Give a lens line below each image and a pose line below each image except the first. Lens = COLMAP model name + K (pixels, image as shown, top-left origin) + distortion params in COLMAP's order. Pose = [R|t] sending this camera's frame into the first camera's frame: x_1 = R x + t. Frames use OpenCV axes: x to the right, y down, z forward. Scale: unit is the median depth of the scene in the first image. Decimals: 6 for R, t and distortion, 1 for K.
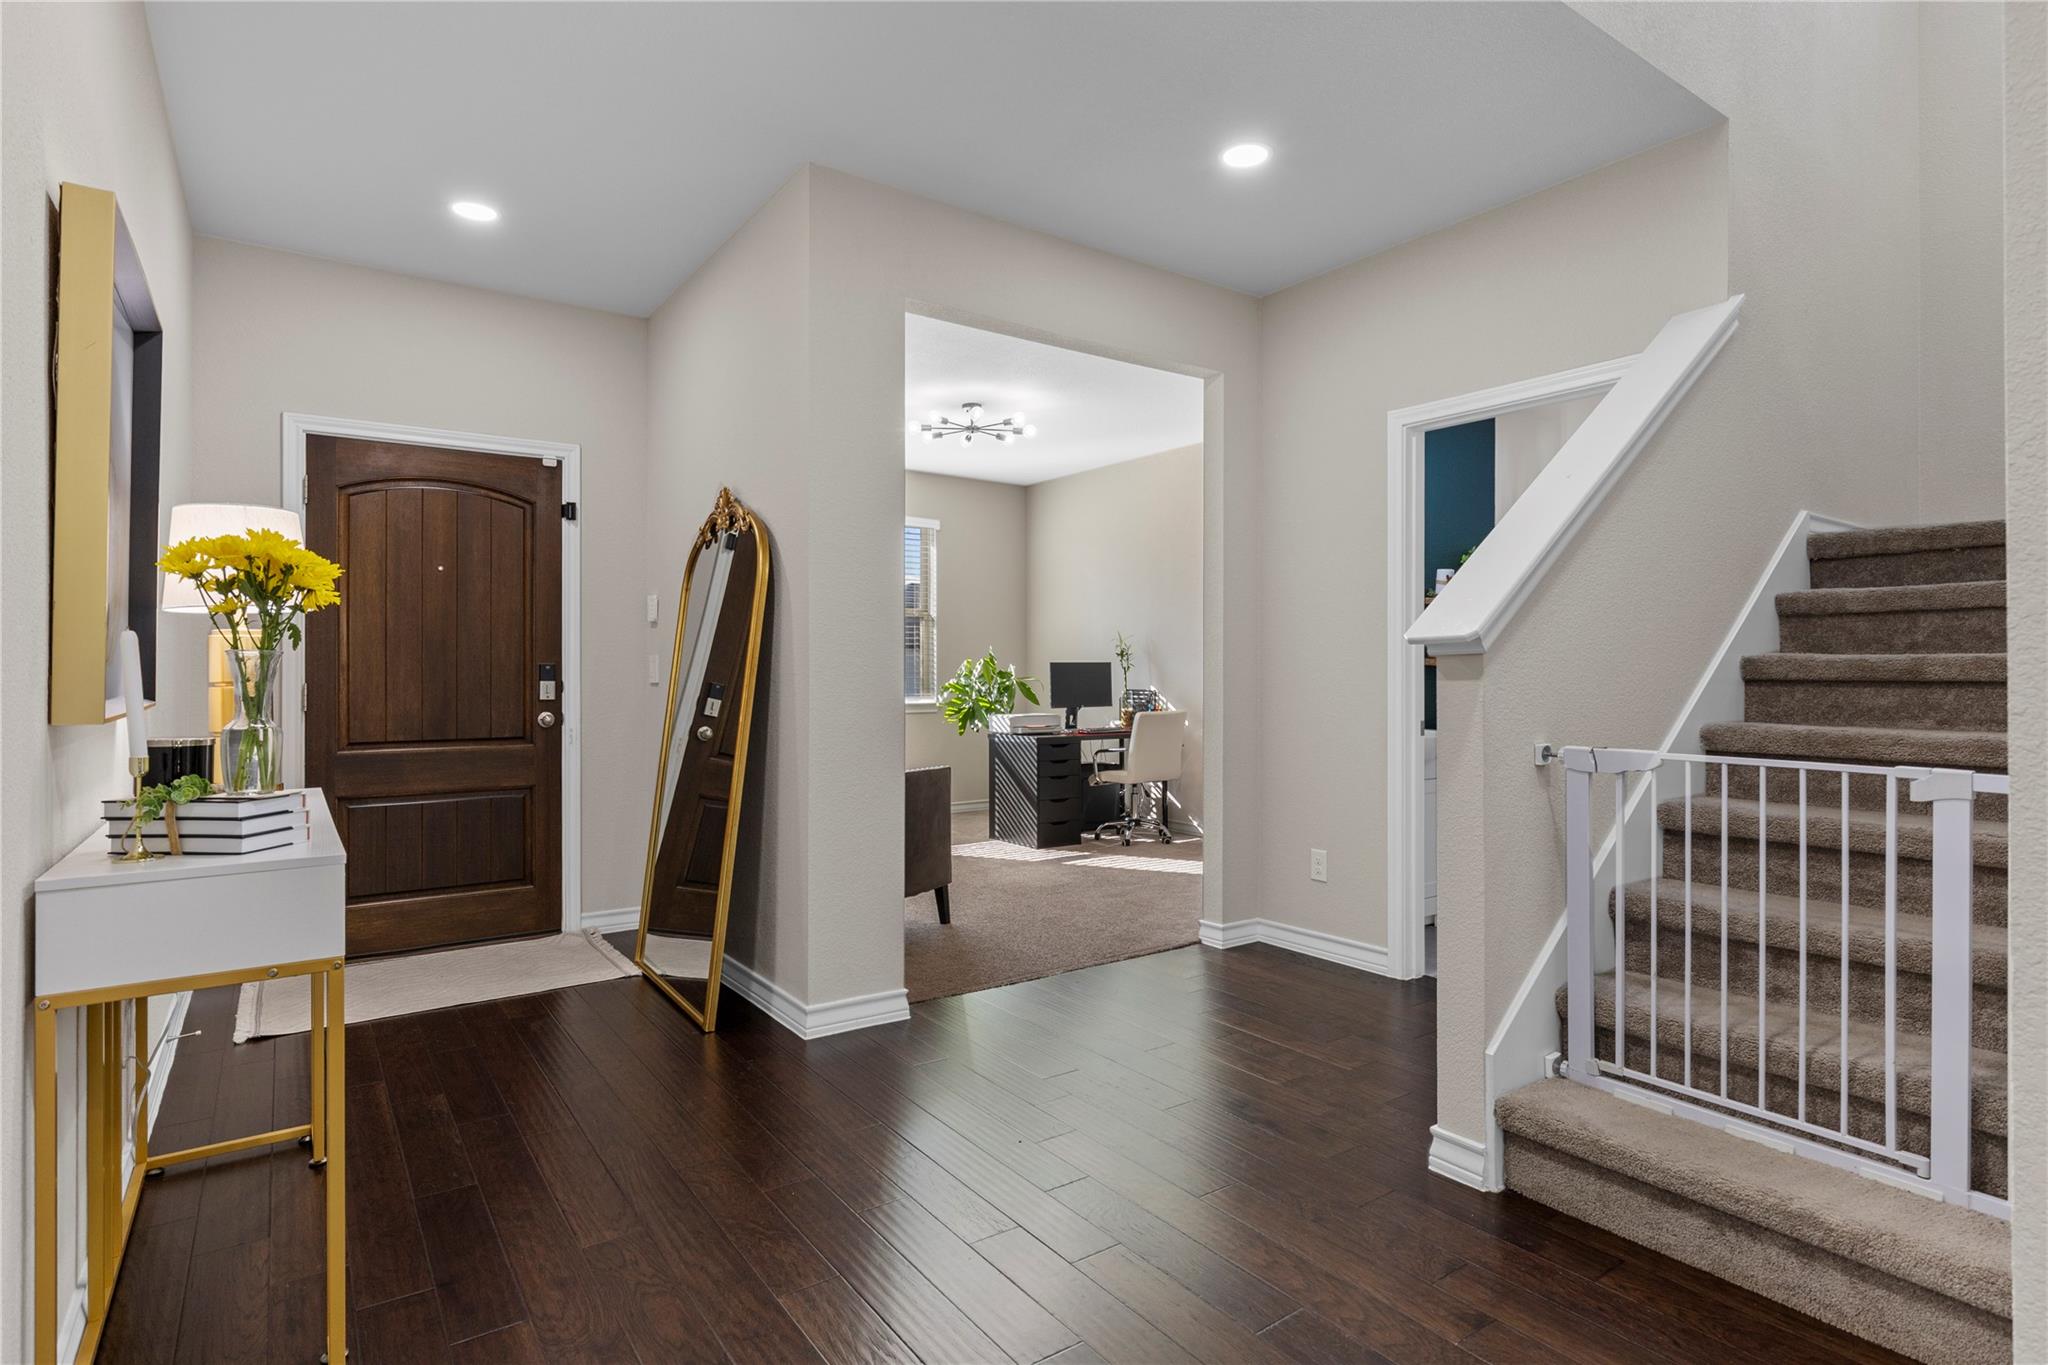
lens RADIAL K [[1052.3, 0, 1026.3], [0, 1052.3, 673.6], [0, 0, 1]] dist [0.005311, 0.000593]
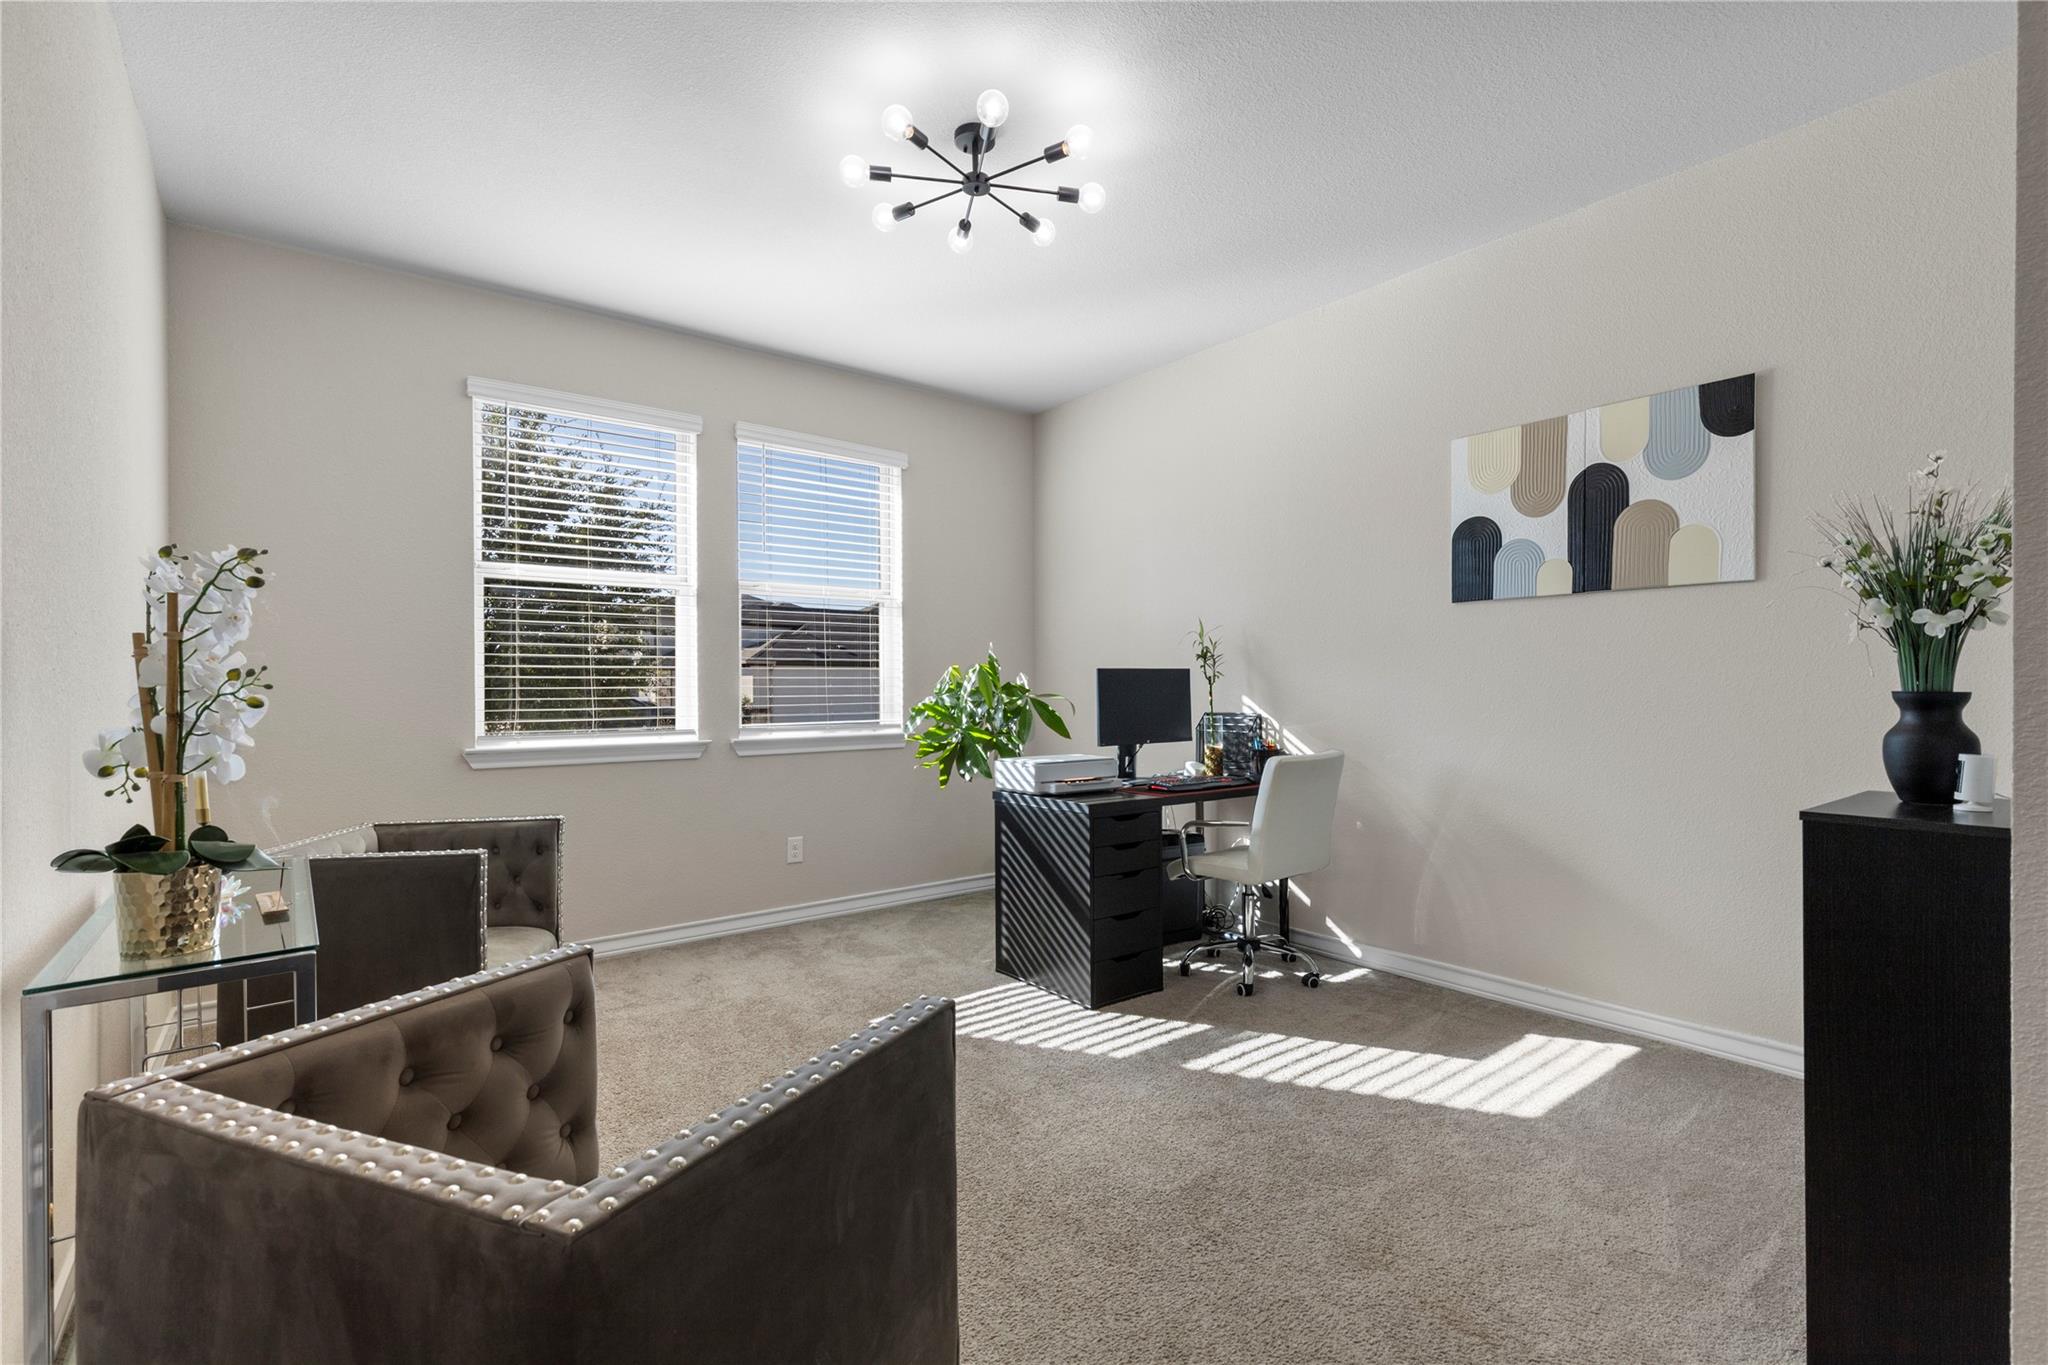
lens RADIAL K [[923.3, 0, 1035.4], [0, 923.3, 694.7], [0, 0, 1]] dist [0.004927, -0.000014]
pose [[0.998406, -0.004798, 0.056234, -0.039693], [0.004298, 0.999950, 0.009008, -0.000721], [-0.056274, -0.008752, 0.998377, 0.461560]]
